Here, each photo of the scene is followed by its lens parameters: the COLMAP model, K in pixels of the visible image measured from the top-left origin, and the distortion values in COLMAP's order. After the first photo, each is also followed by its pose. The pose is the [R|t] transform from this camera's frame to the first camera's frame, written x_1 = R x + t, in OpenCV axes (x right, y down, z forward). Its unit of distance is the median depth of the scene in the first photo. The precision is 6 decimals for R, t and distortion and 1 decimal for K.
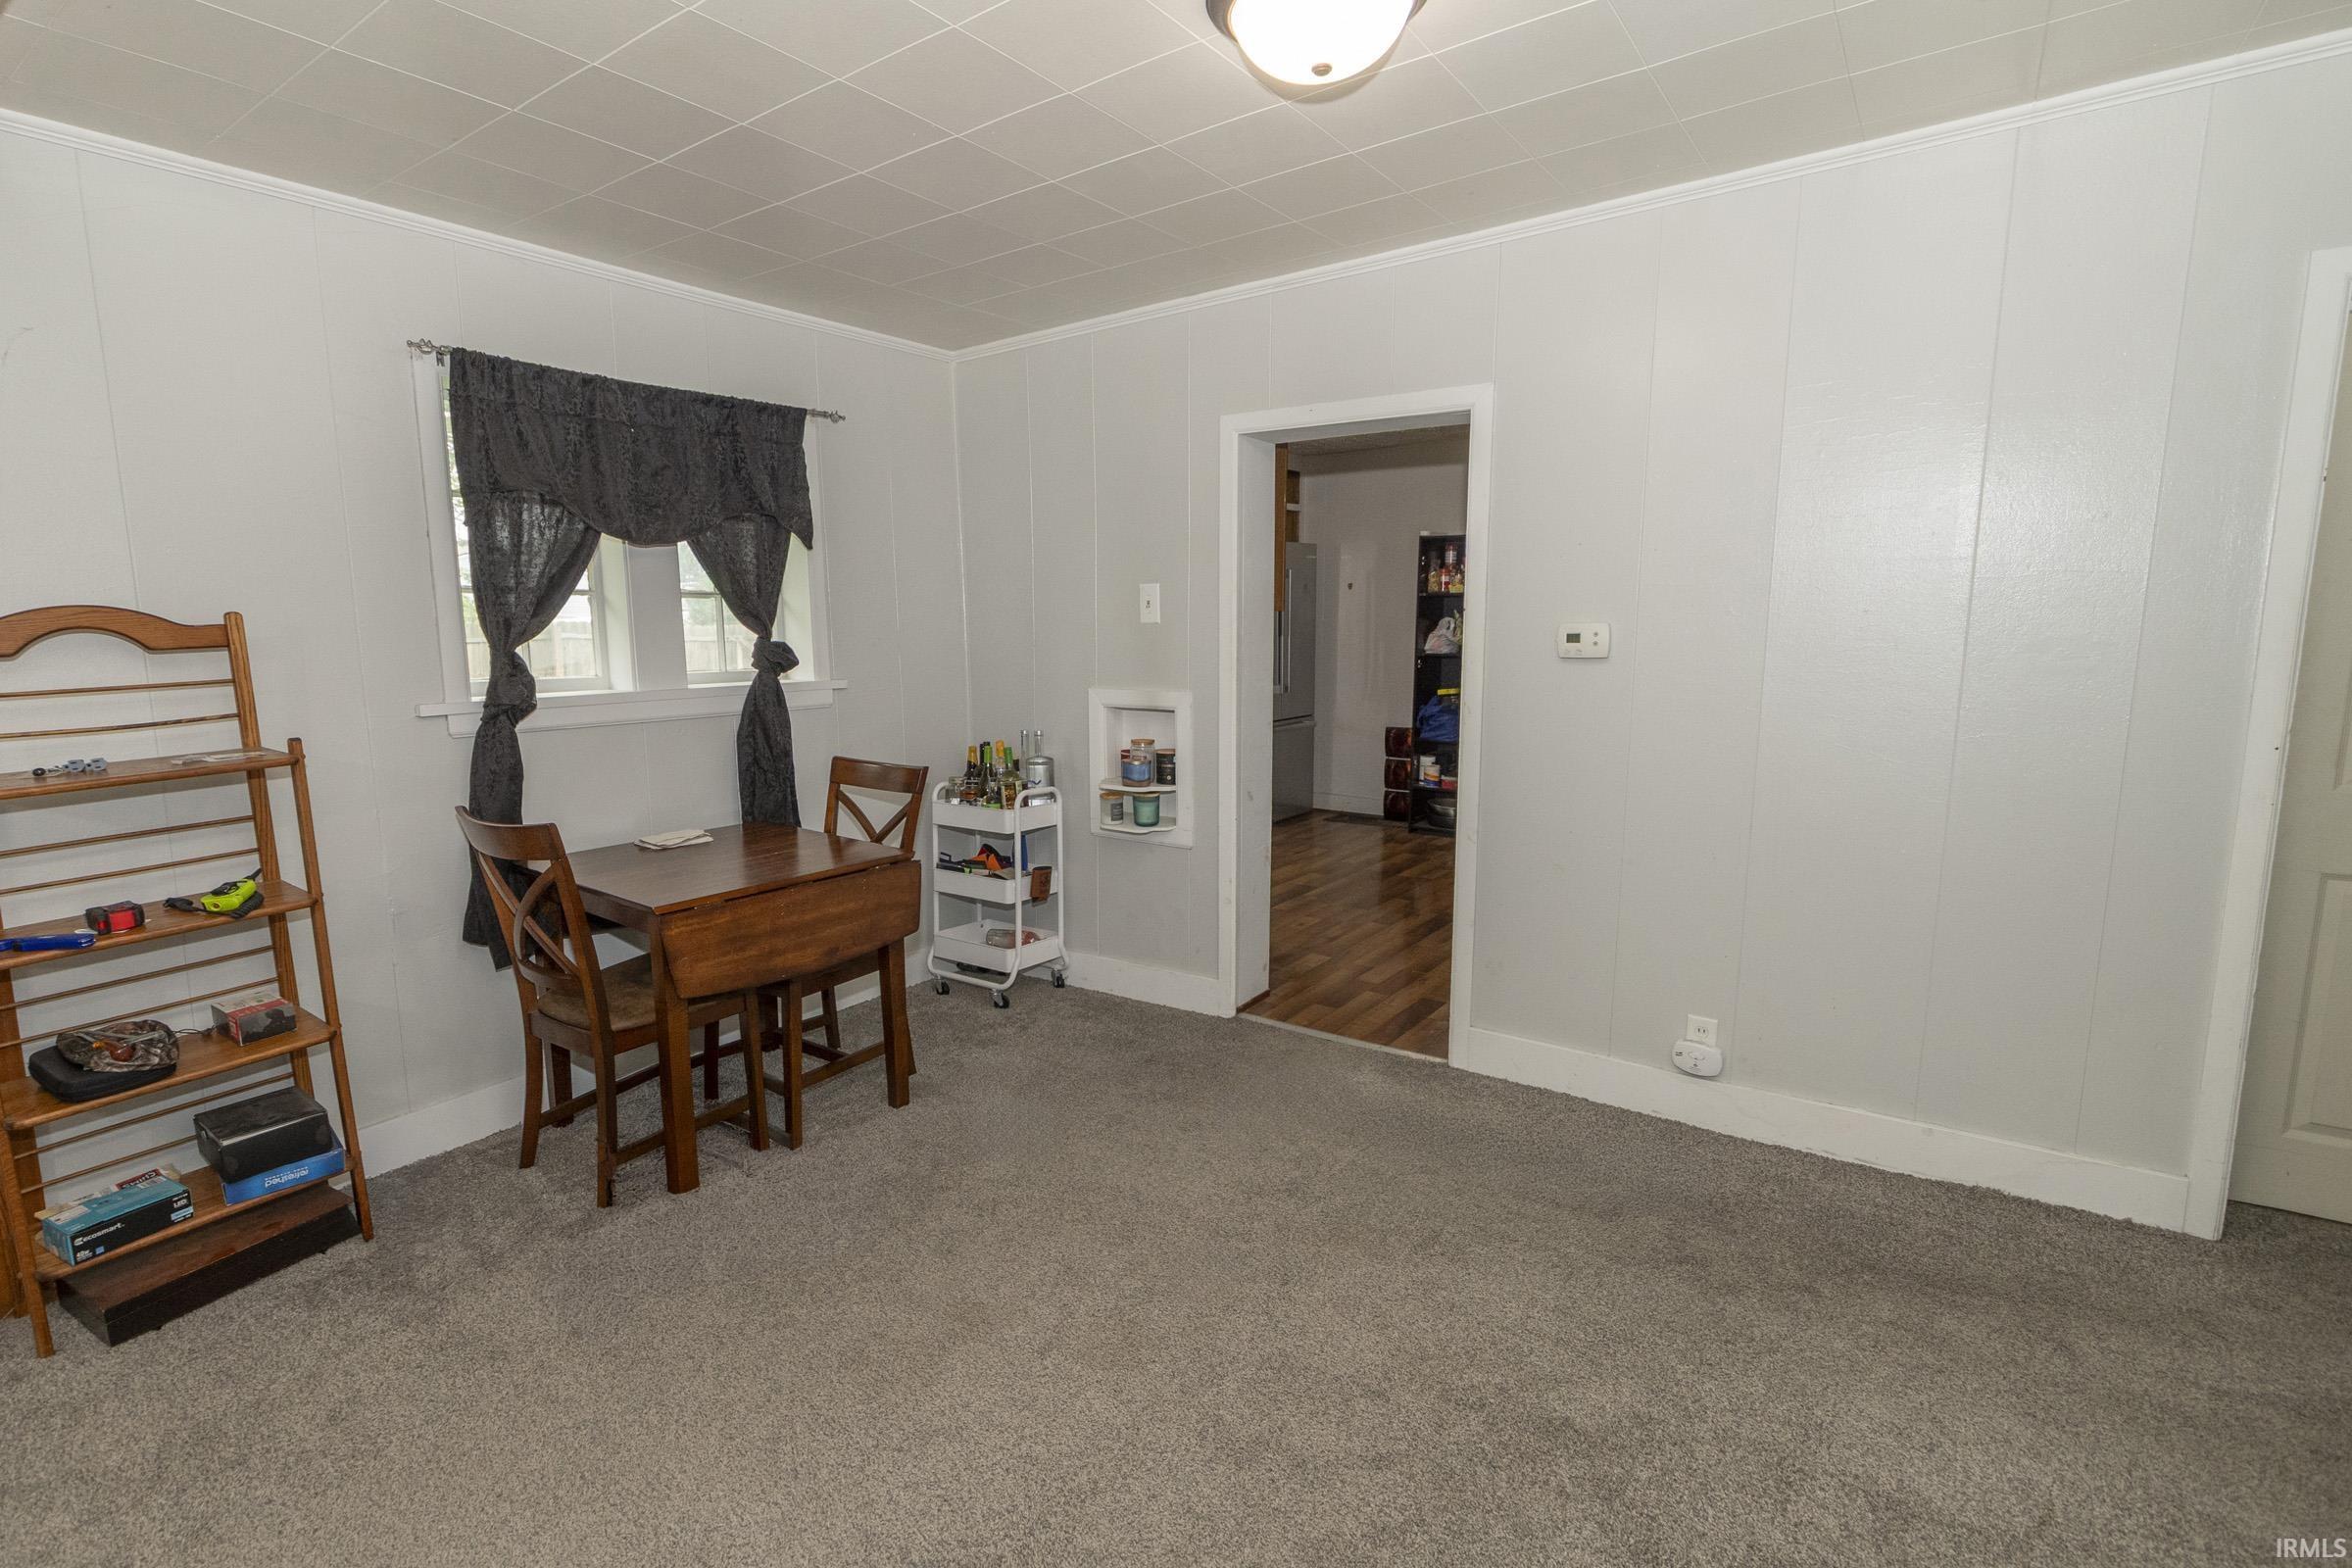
lens RADIAL K [[1037.3, 0, 1188.6], [0, 1037.3, 762.5], [0, 0, 1]] dist [-0.004665, -0.000336]
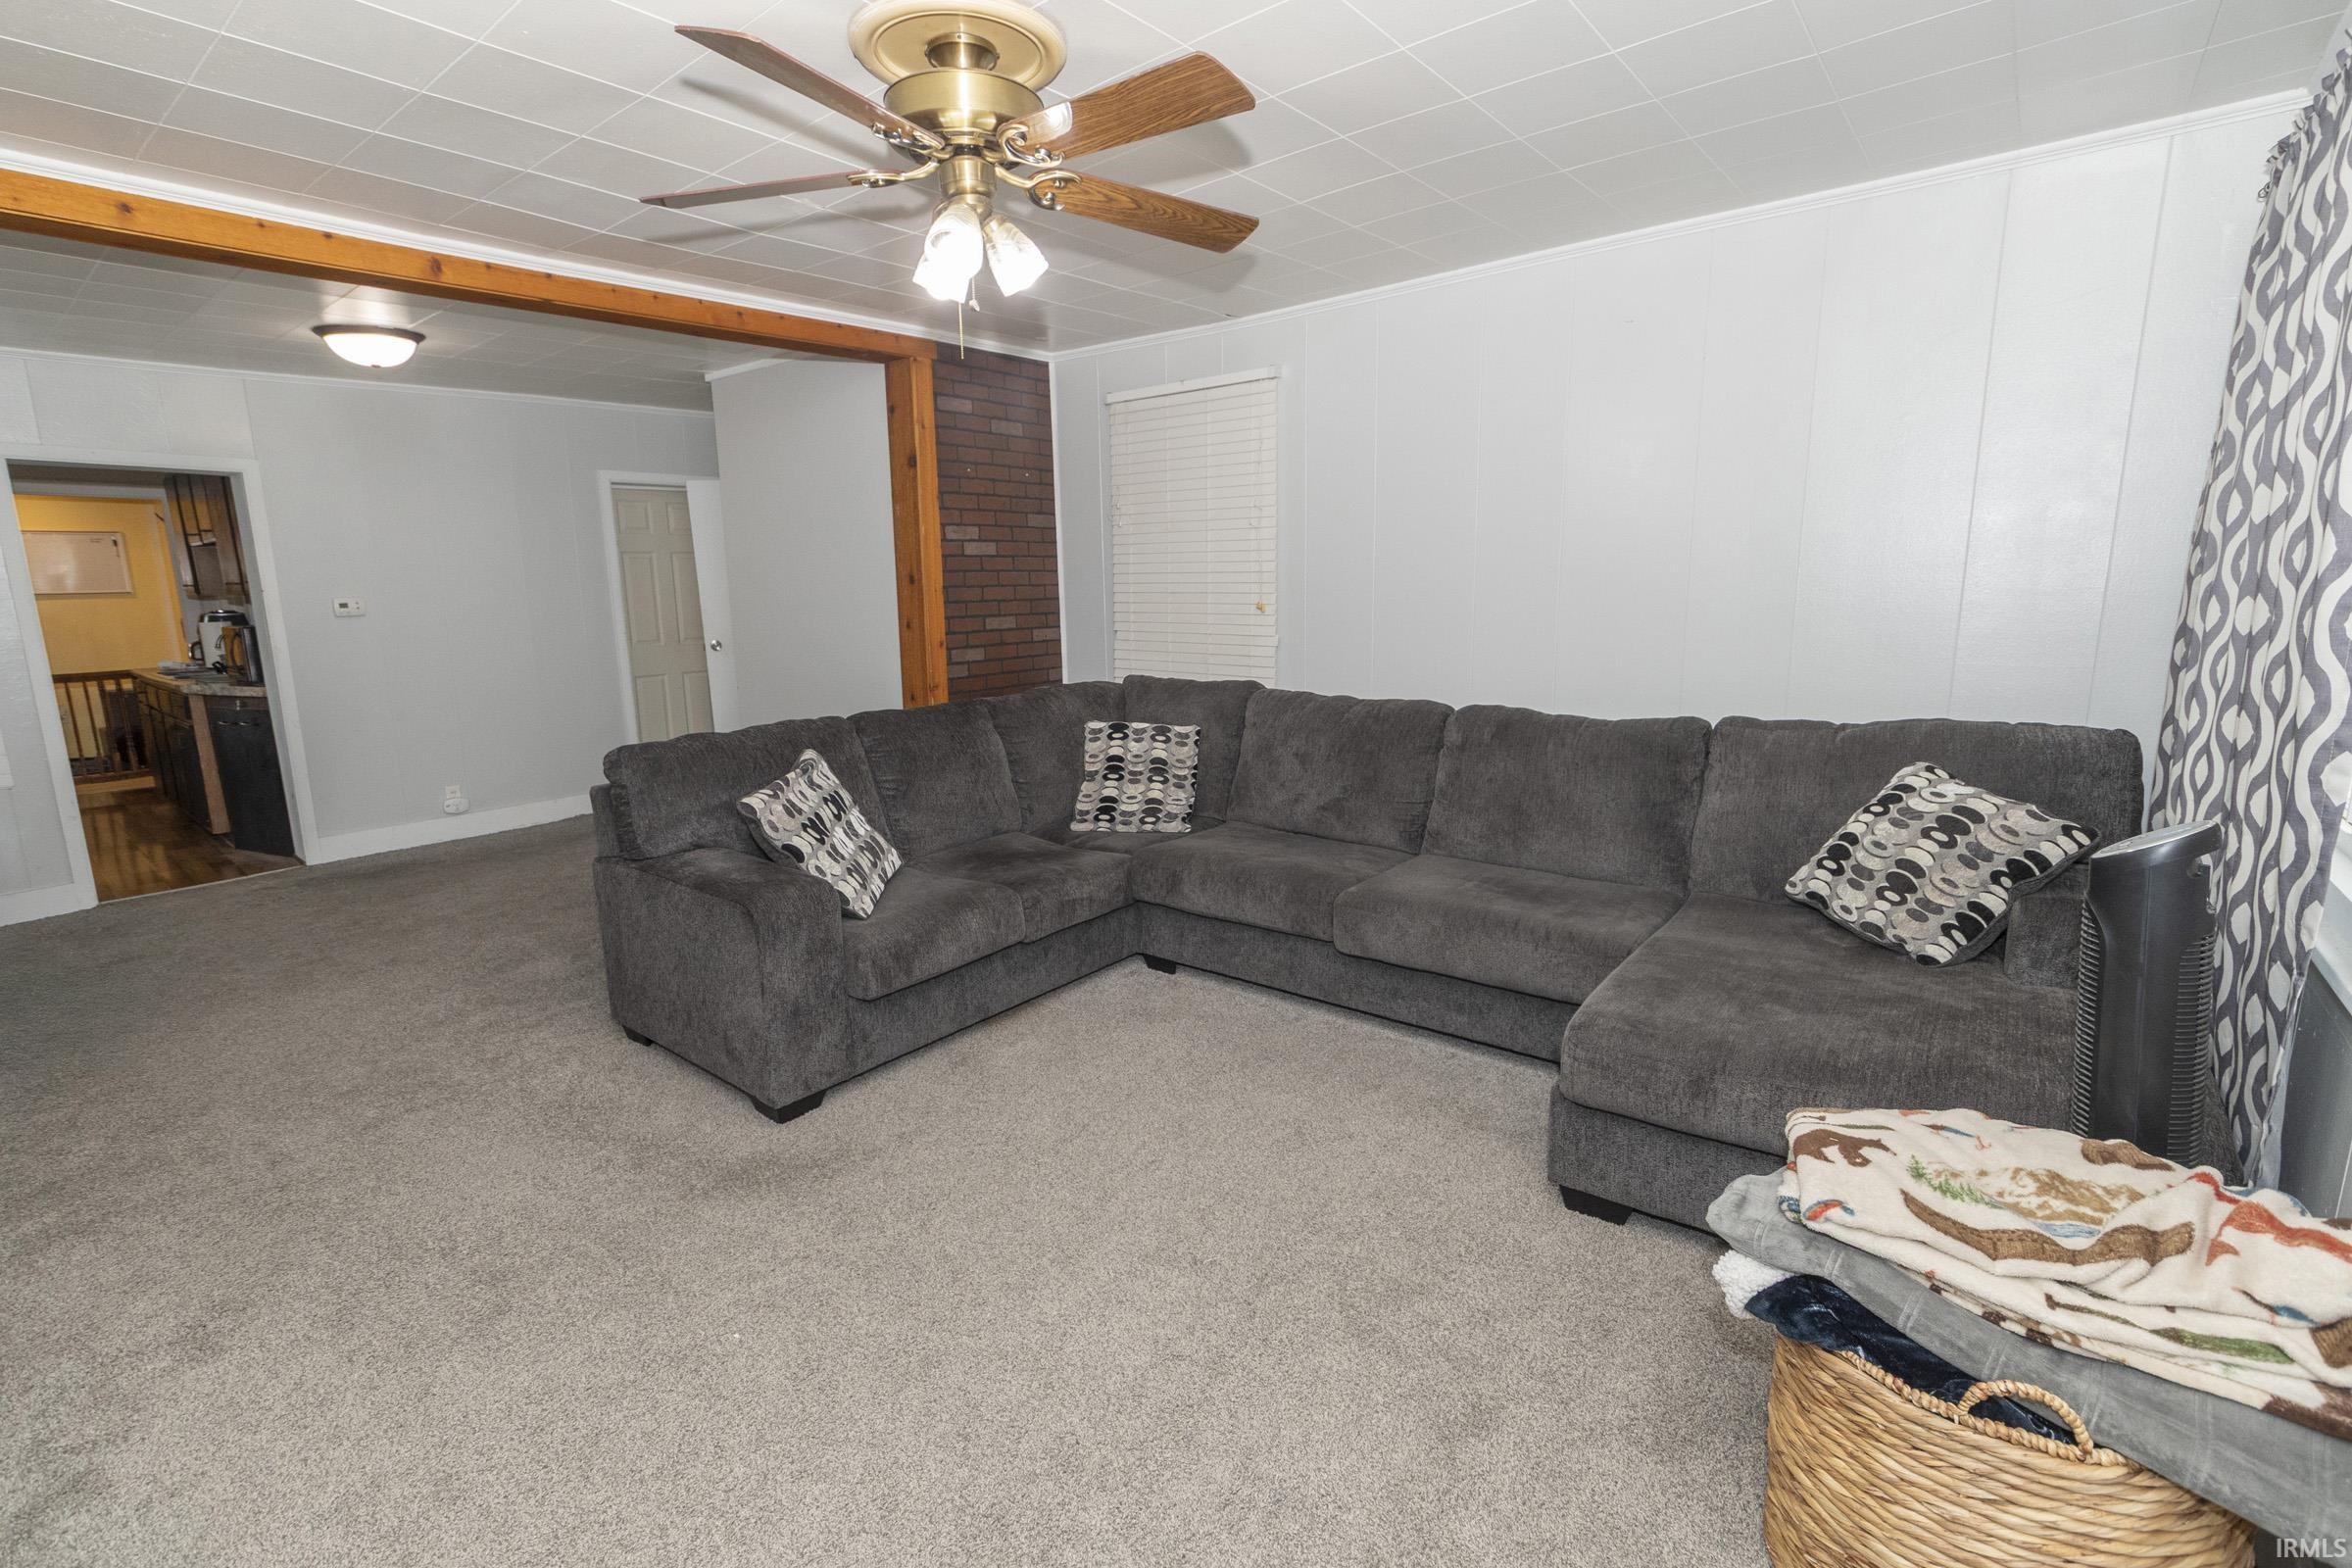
lens RADIAL K [[1037.3, 0, 1173.0], [0, 1037.3, 770.7], [0, 0, 1]] dist [-0.004665, -0.000336]
pose [[0.056121, -0.180785, 0.981920, -1.219157], [0.162627, 0.971991, 0.169662, 0.083394], [-0.985090, 0.150165, 0.083950, -0.519585]]
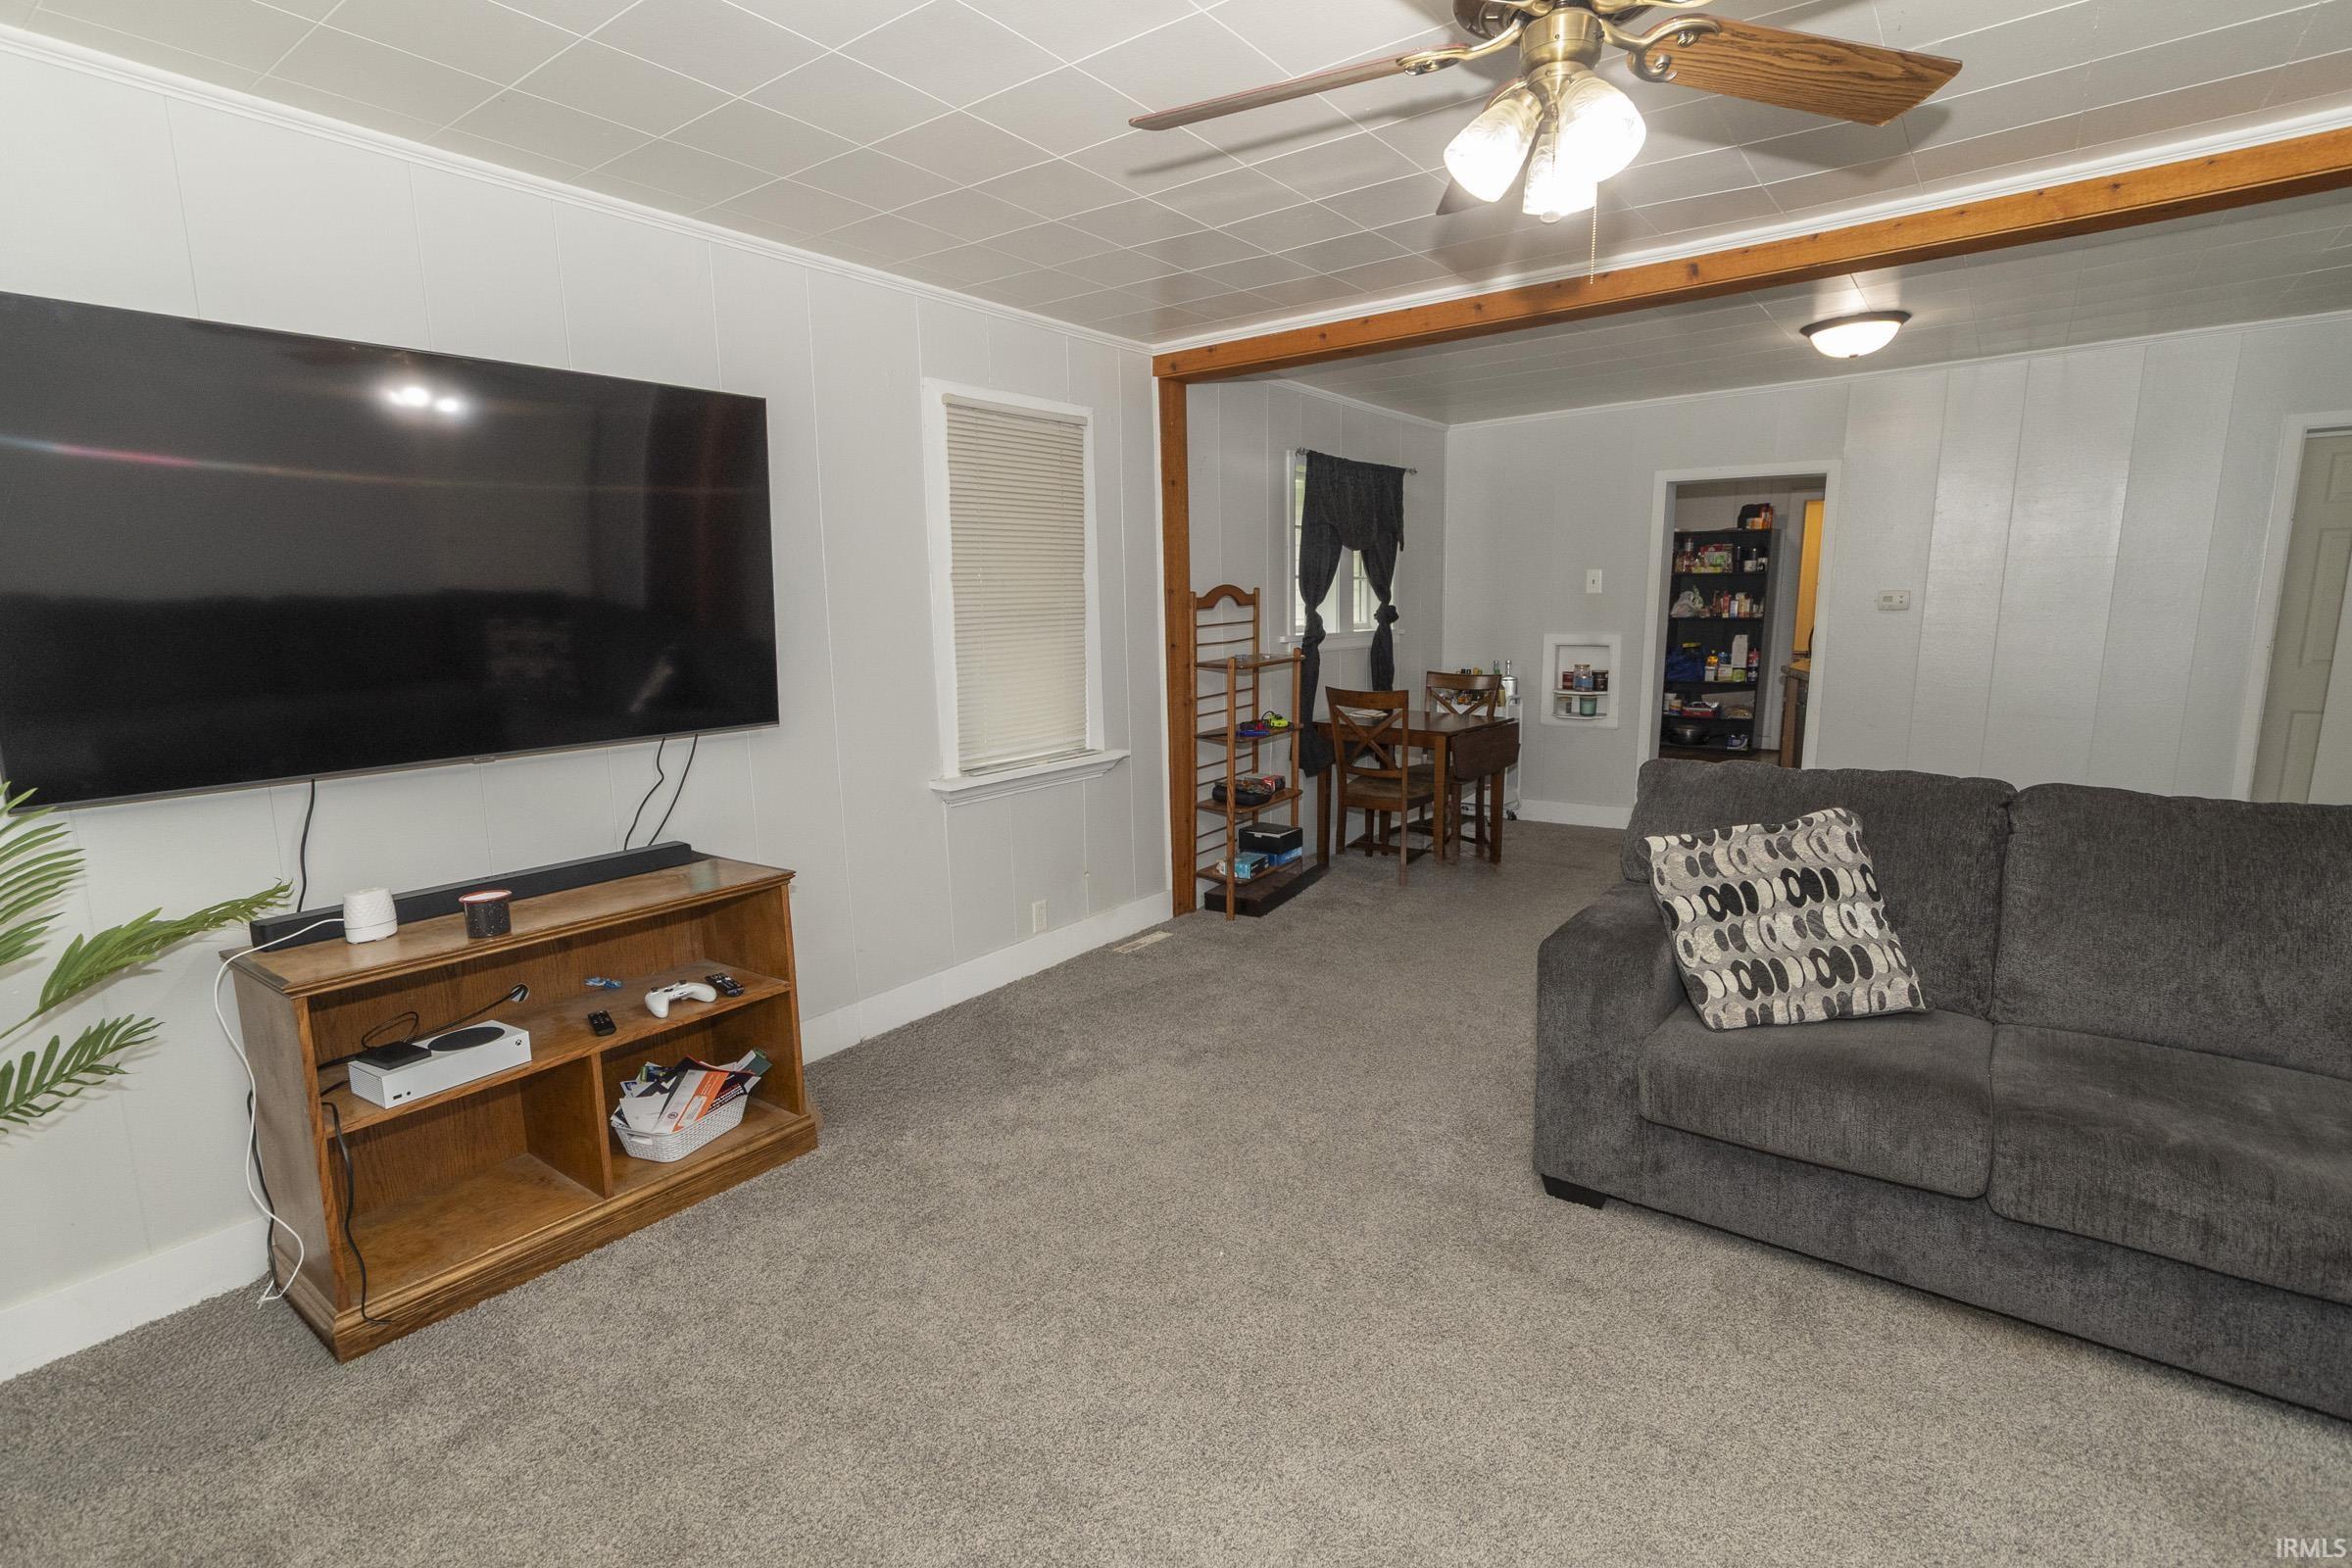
lens RADIAL K [[1121.4, 0, 1170.8], [0, 1121.4, 770.6], [0, 0, 1]] dist [0.021565, 0.000190]
pose [[0.999971, -0.001430, -0.007525, -0.756432], [0.001535, 0.999900, 0.014062, 0.132822], [0.007504, -0.014073, 0.999873, -0.883367]]
